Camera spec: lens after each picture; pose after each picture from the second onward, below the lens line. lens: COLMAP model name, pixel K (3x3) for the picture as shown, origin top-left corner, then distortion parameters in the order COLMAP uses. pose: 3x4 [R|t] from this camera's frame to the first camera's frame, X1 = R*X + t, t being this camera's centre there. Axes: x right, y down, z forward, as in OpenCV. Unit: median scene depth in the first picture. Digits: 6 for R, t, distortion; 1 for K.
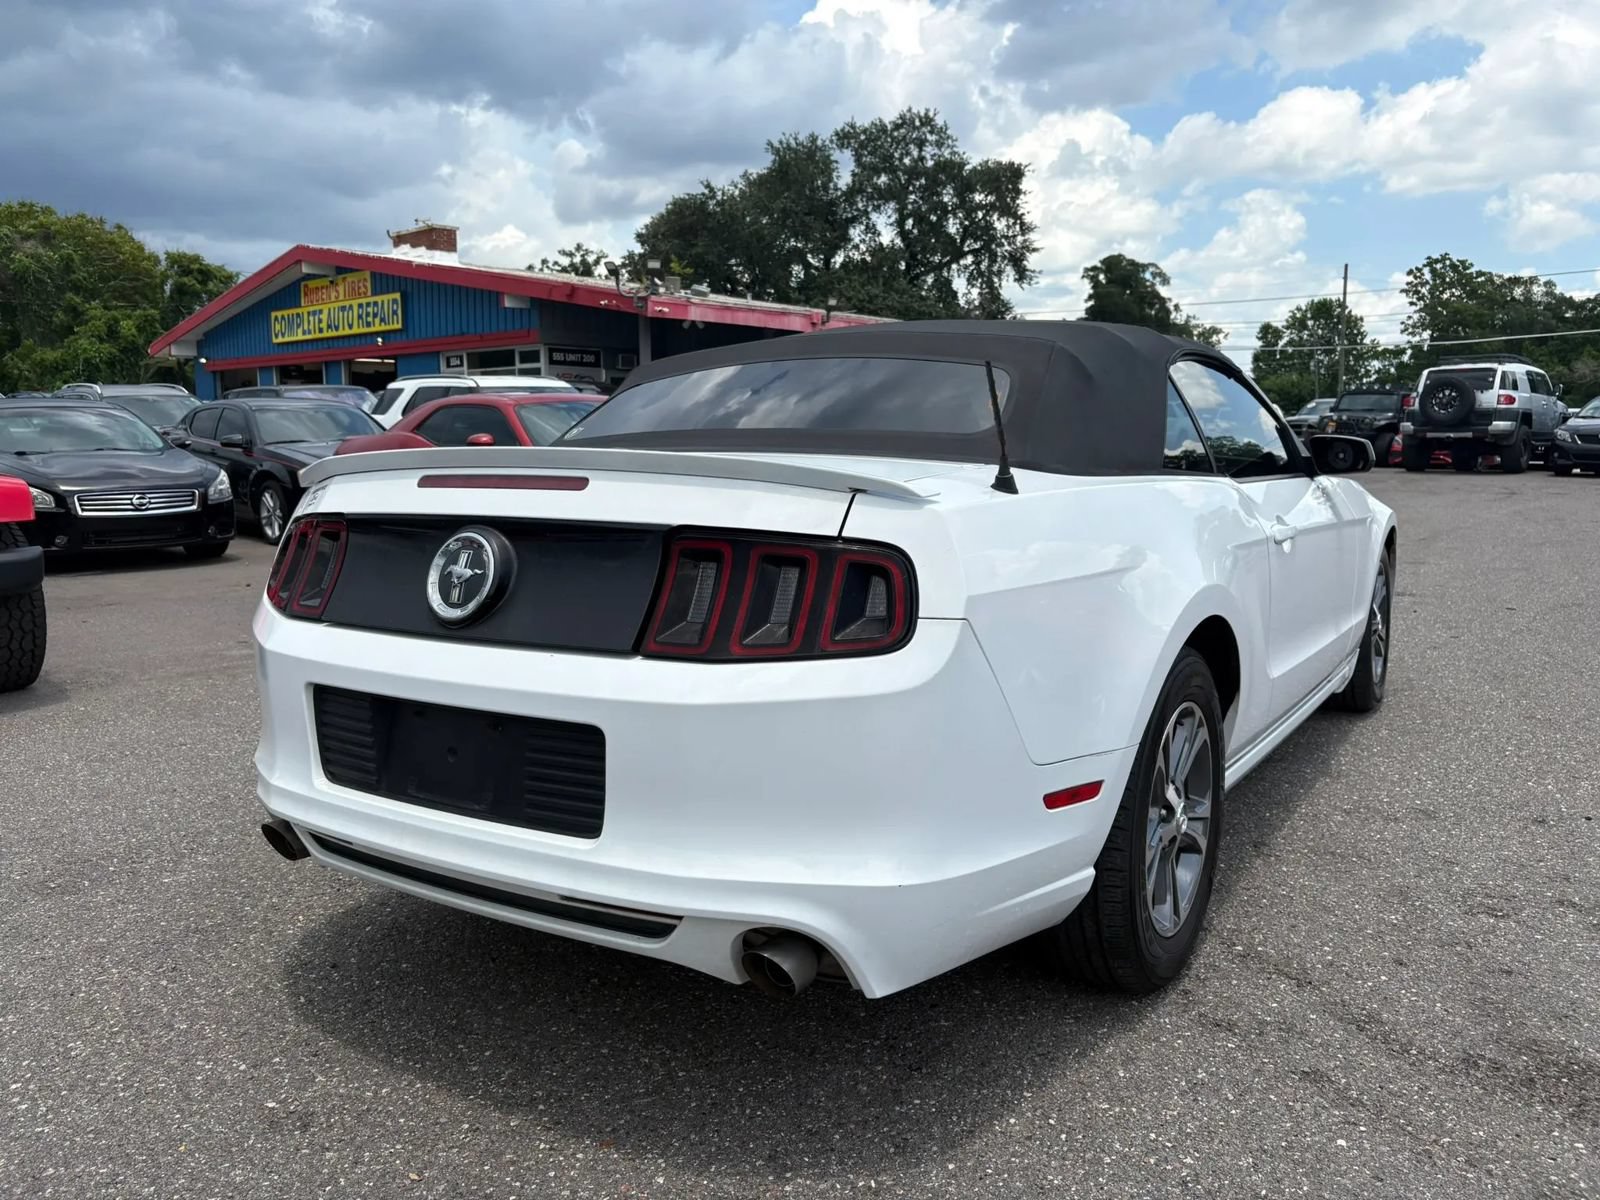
lens RADIAL K [[1226.7, 0, 793.2], [0, 1226.7, 598.1], [0, 0, 1]] dist [0.026098, -0.009500]
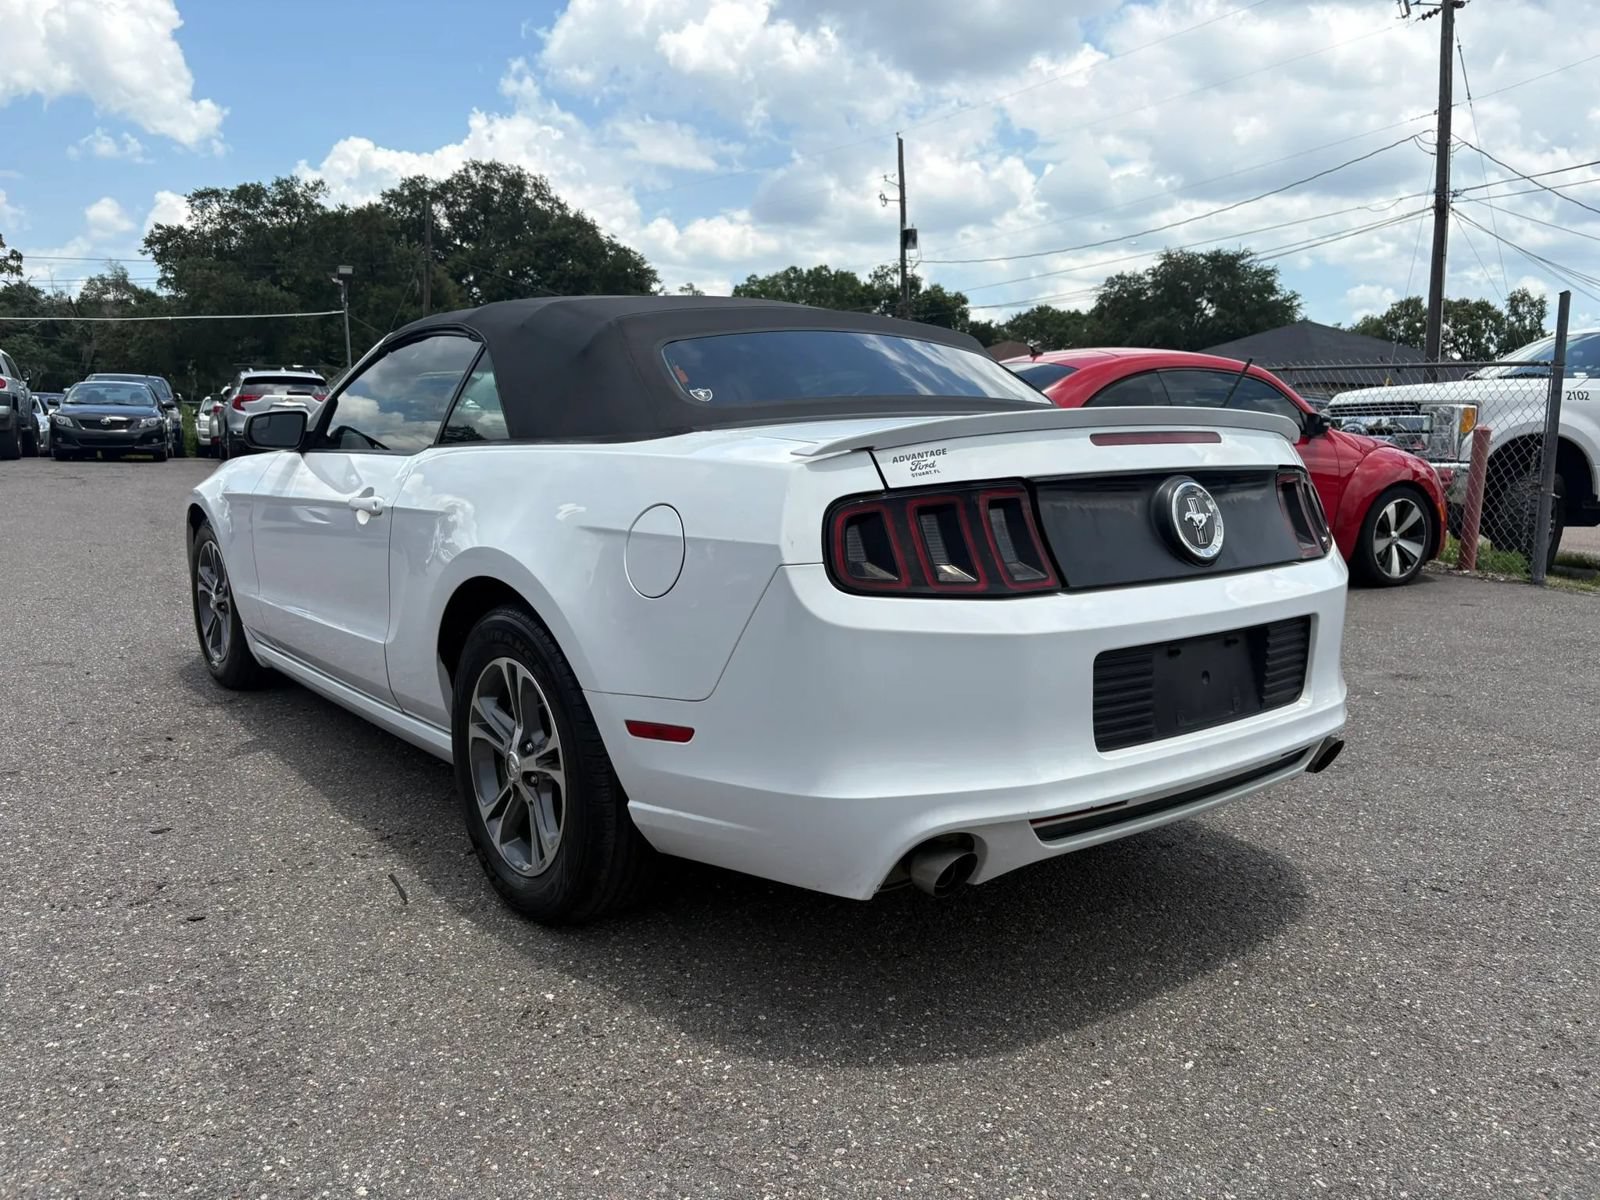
lens RADIAL K [[1226.7, 0, 805.9], [0, 1226.7, 605.9], [0, 0, 1]] dist [0.026098, -0.009500]
pose [[0.353355, -0.149349, 0.923491, -0.769351], [0.134440, 0.985034, 0.107861, -0.057863], [-0.925779, 0.086041, 0.368145, 0.489108]]
